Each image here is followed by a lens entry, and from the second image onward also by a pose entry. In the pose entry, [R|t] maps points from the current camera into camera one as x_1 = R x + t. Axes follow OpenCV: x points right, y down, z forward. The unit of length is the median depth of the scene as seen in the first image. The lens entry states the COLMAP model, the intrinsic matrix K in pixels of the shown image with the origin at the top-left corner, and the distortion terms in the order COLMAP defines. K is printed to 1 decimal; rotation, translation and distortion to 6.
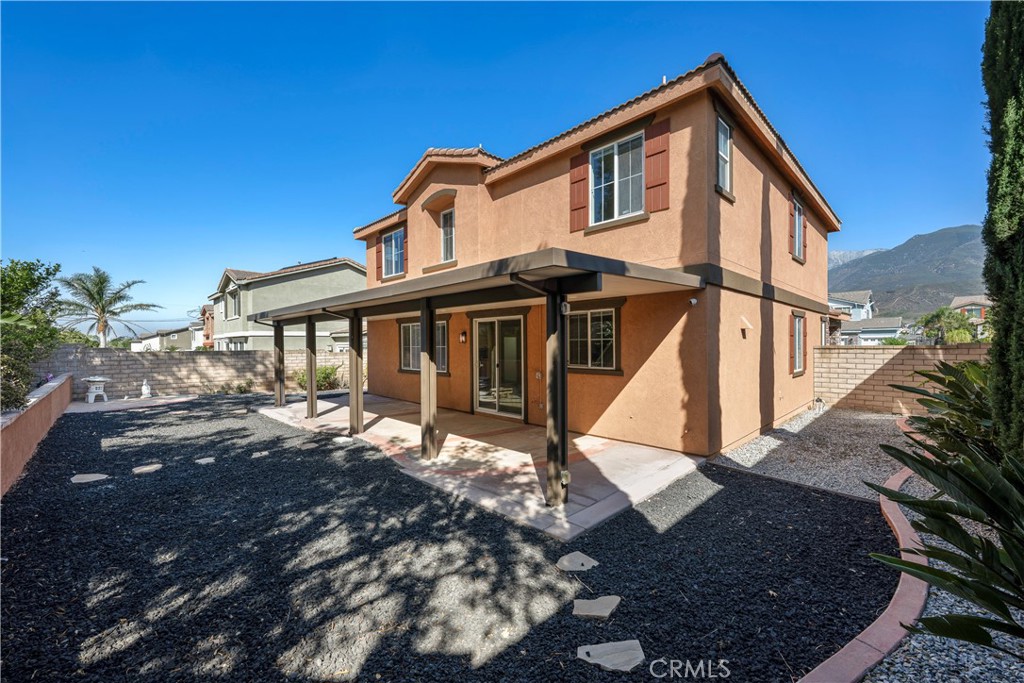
lens RADIAL K [[410.5, 0, 515.6], [0, 410.5, 341.9], [0, 0, 1]] dist [-0.006143, -0.000429]
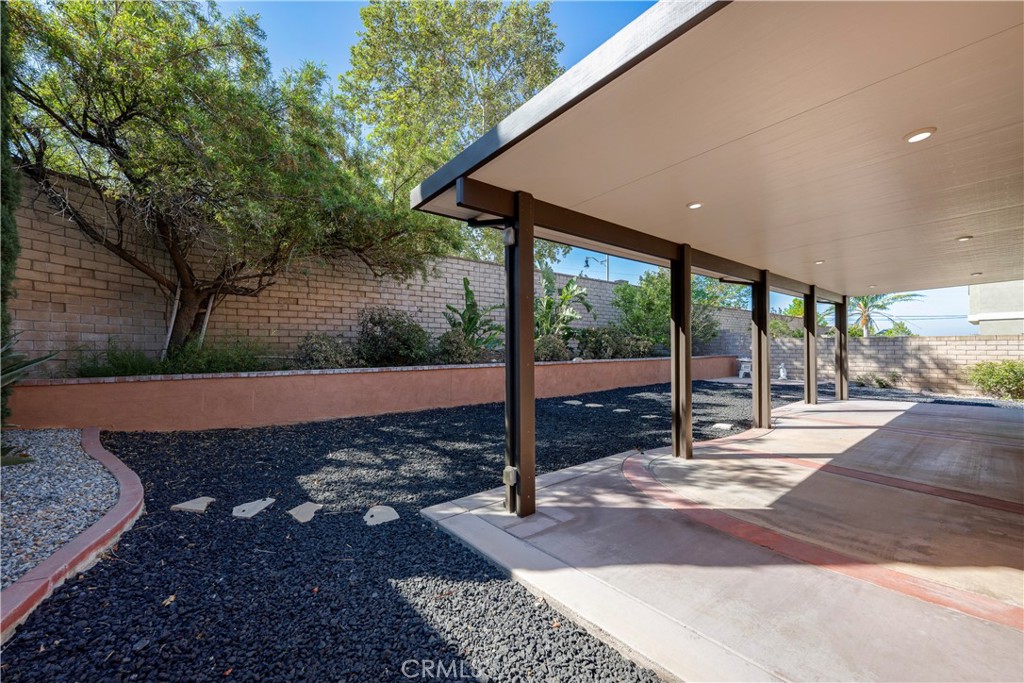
lens RADIAL K [[410.5, 0, 513.8], [0, 410.5, 342.0], [0, 0, 1]] dist [-0.006143, -0.000429]
pose [[-0.082164, -0.001171, -0.996618, 0.666078], [0.004581, 0.999988, -0.001552, 0.077350], [0.996608, -0.004694, -0.082158, 0.858531]]
